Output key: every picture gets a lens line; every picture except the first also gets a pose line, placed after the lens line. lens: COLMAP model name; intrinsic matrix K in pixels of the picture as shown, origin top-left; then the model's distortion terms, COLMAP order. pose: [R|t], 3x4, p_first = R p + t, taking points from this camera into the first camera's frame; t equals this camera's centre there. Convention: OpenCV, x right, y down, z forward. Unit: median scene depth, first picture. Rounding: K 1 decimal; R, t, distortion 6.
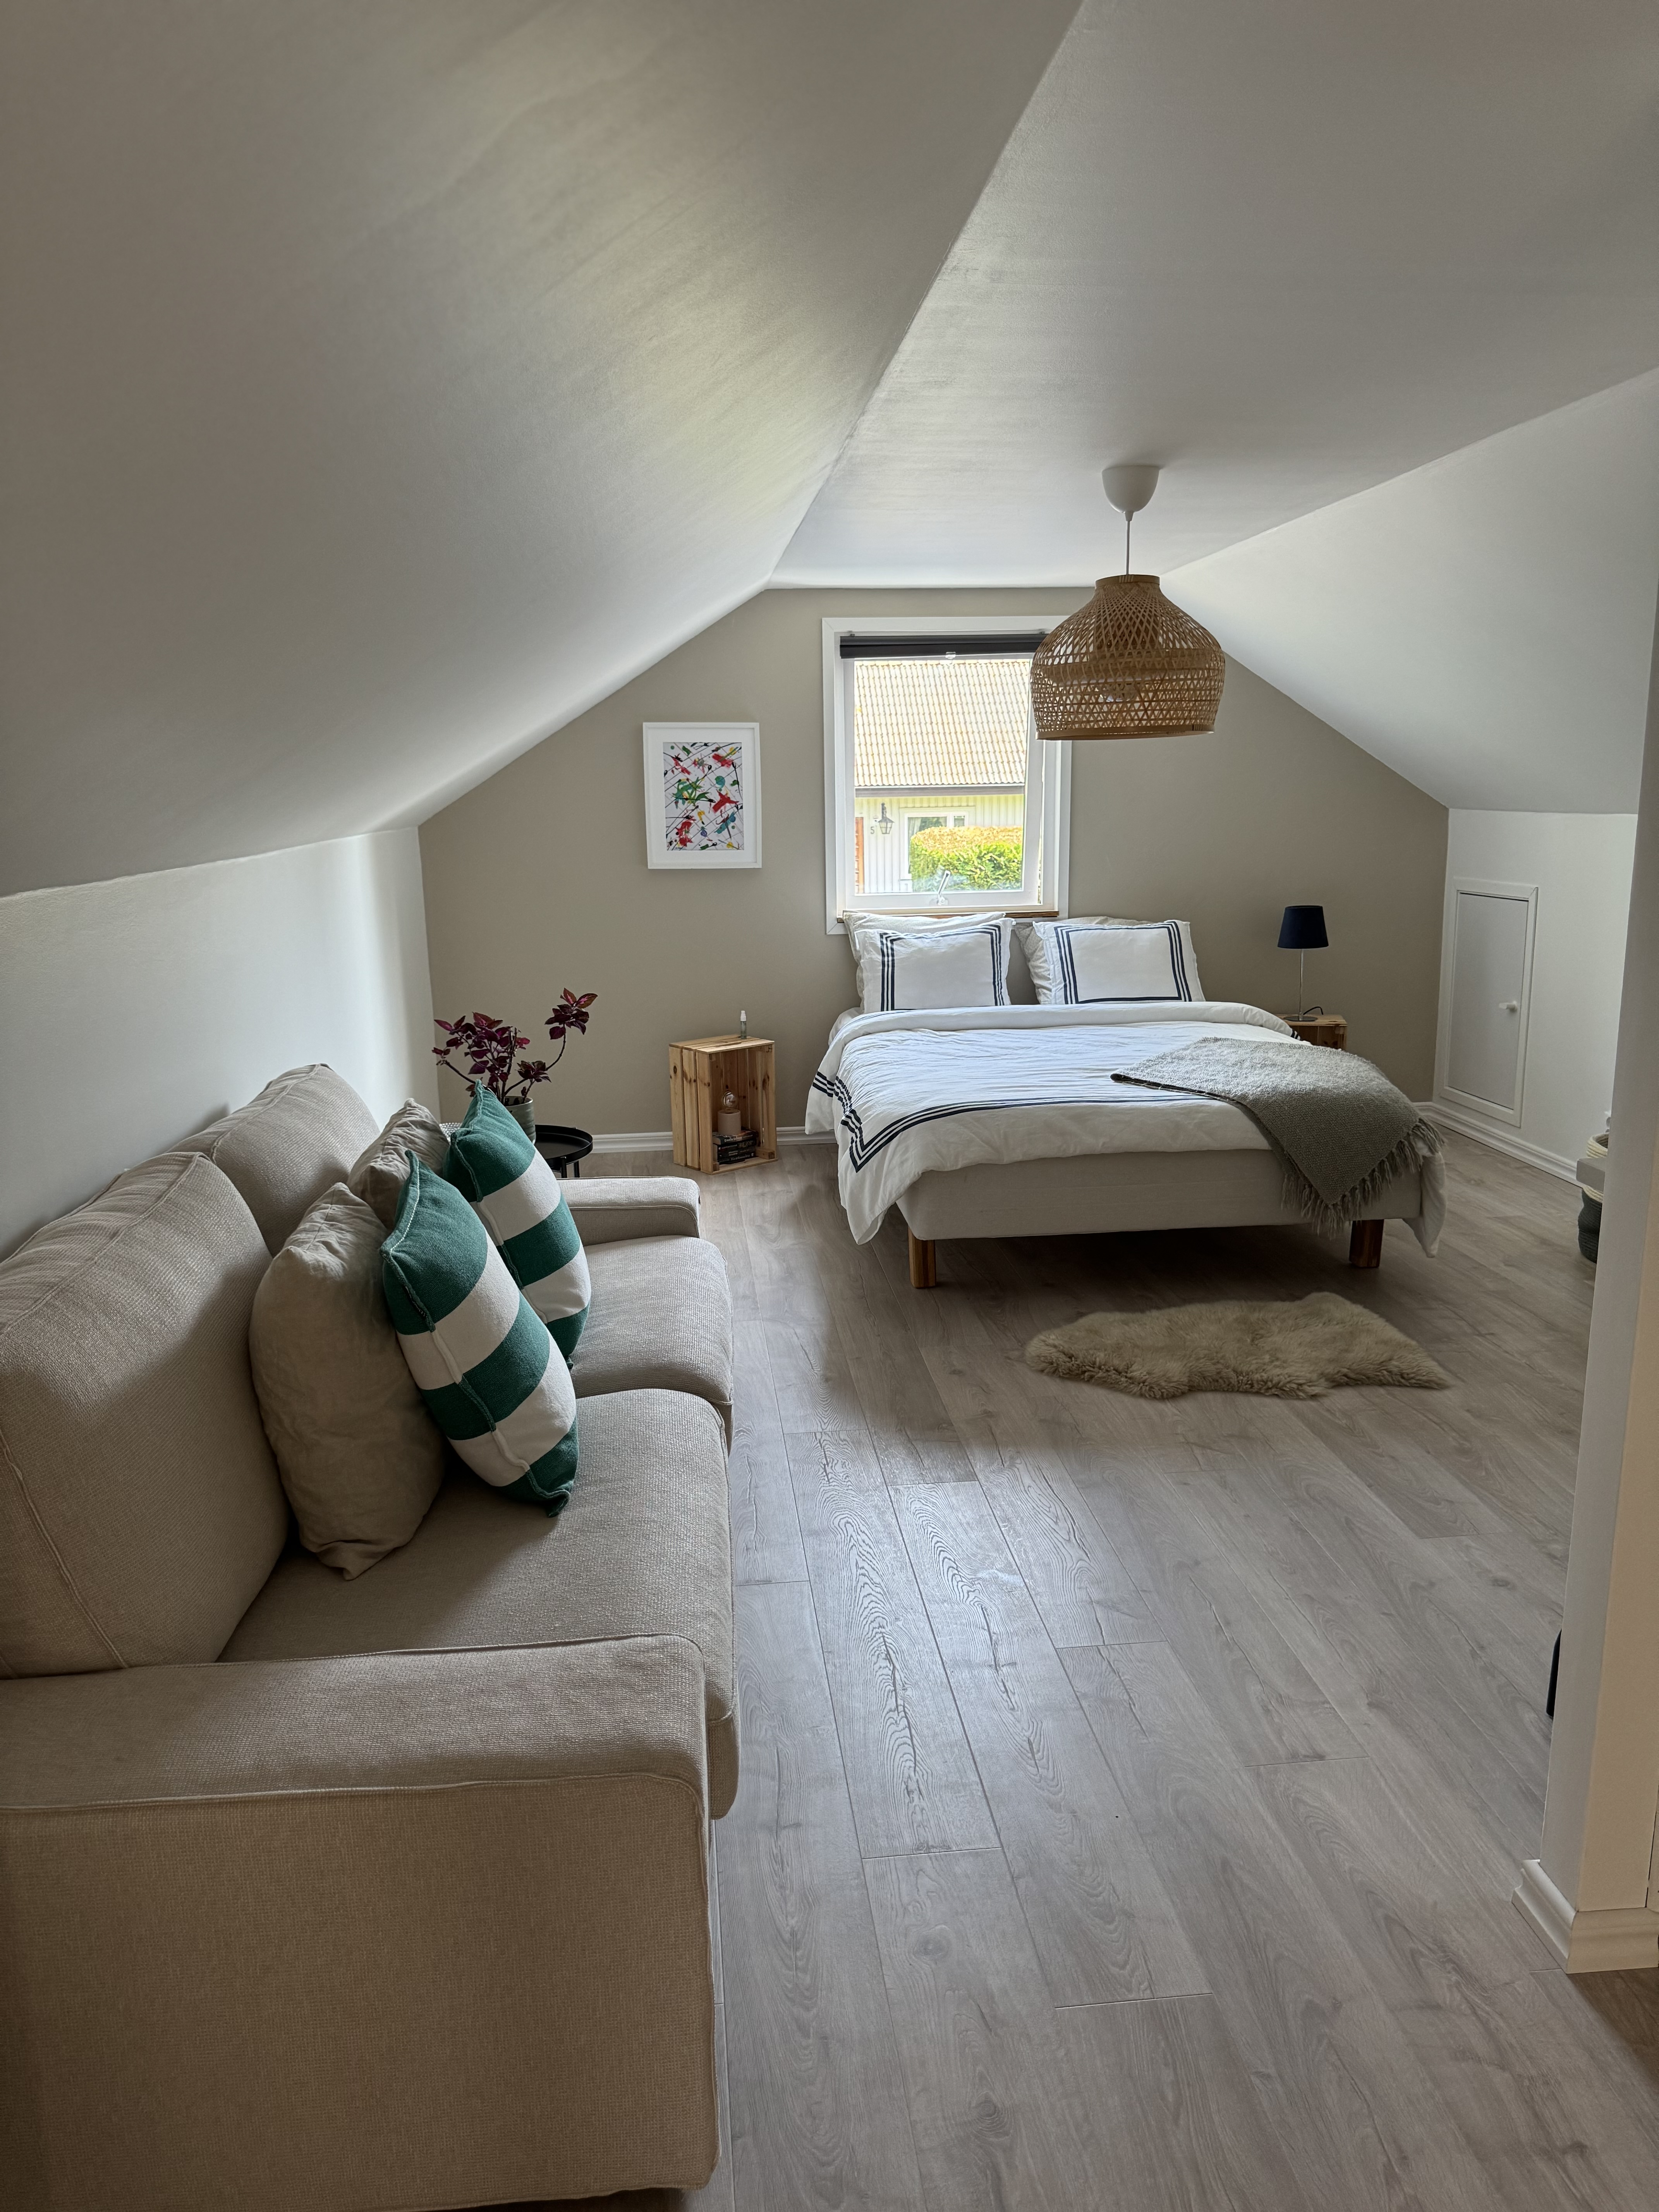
lens RADIAL K [[1562.5, 0, 829.5], [0, 1562.5, 1106.0], [0, 0, 1]] dist [0.142685, -0.277665]
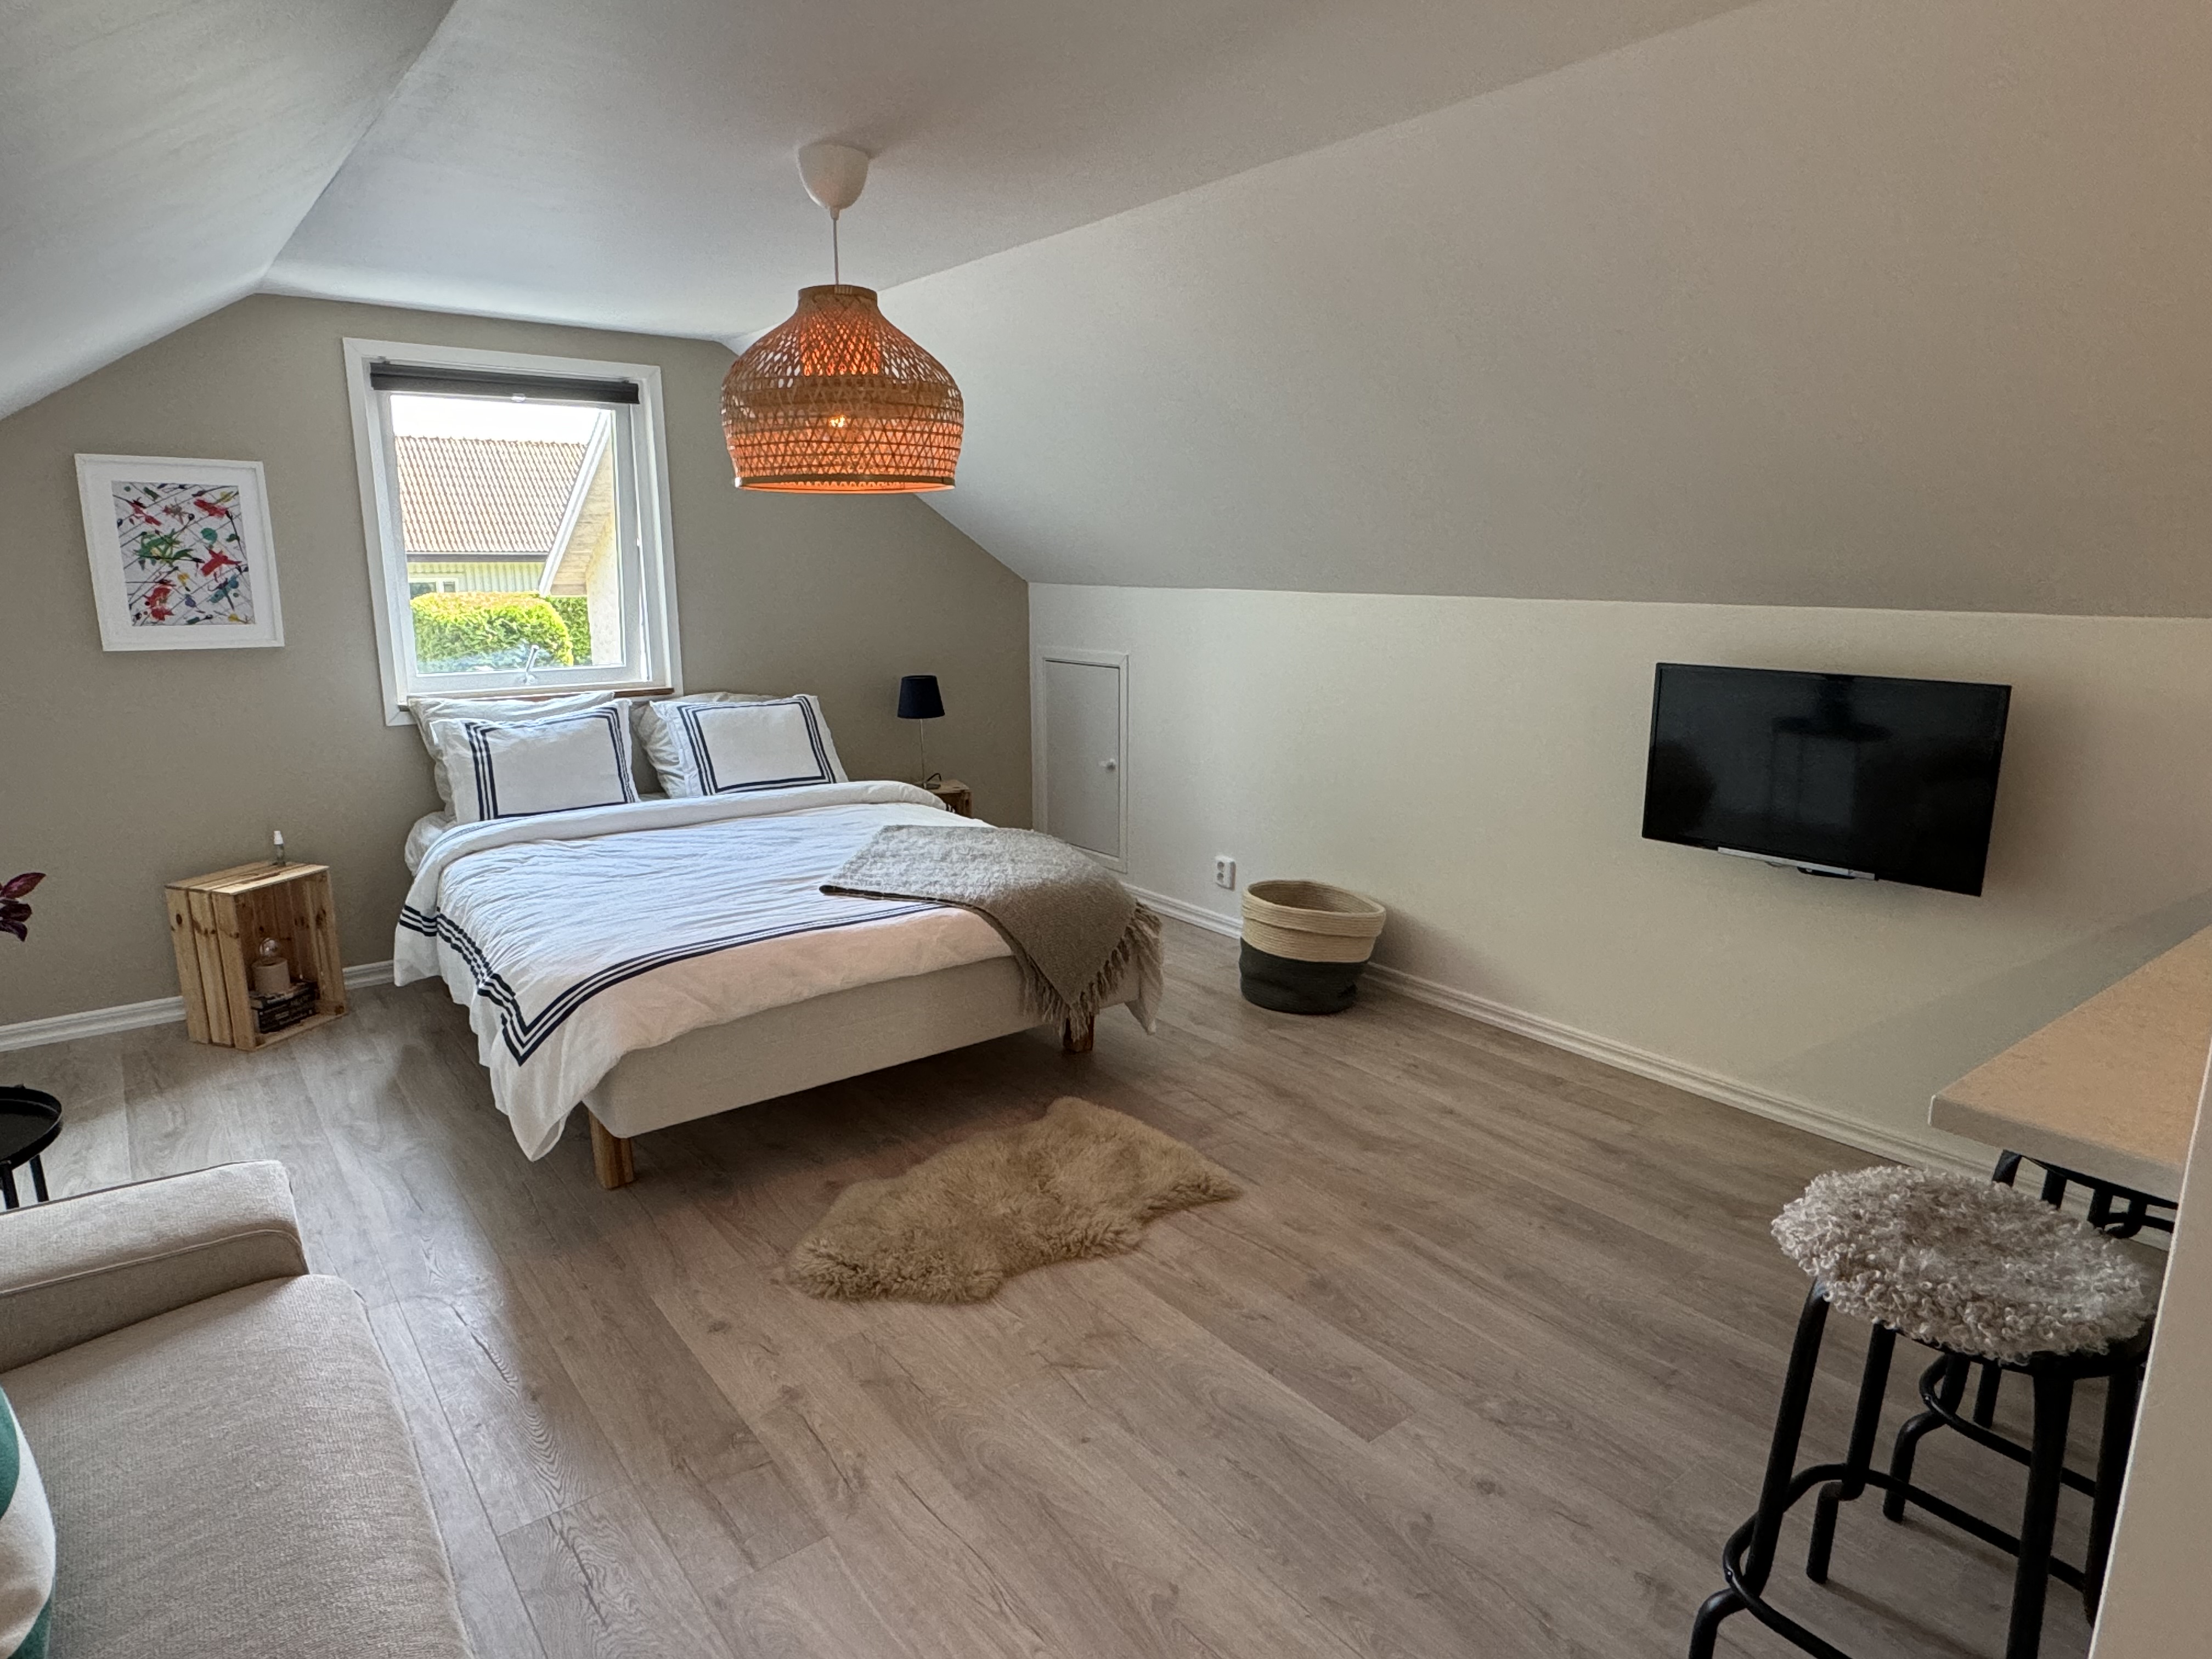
lens RADIAL K [[1275.7, 0, 1106.0], [0, 1275.7, 829.5], [0, 0, 1]] dist [-0.003048, -0.001163]
pose [[0.846286, -0.092696, 0.524602, -0.040496], [0.088753, 0.995516, 0.032730, -0.047815], [-0.525283, 0.018861, 0.850718, 0.258432]]
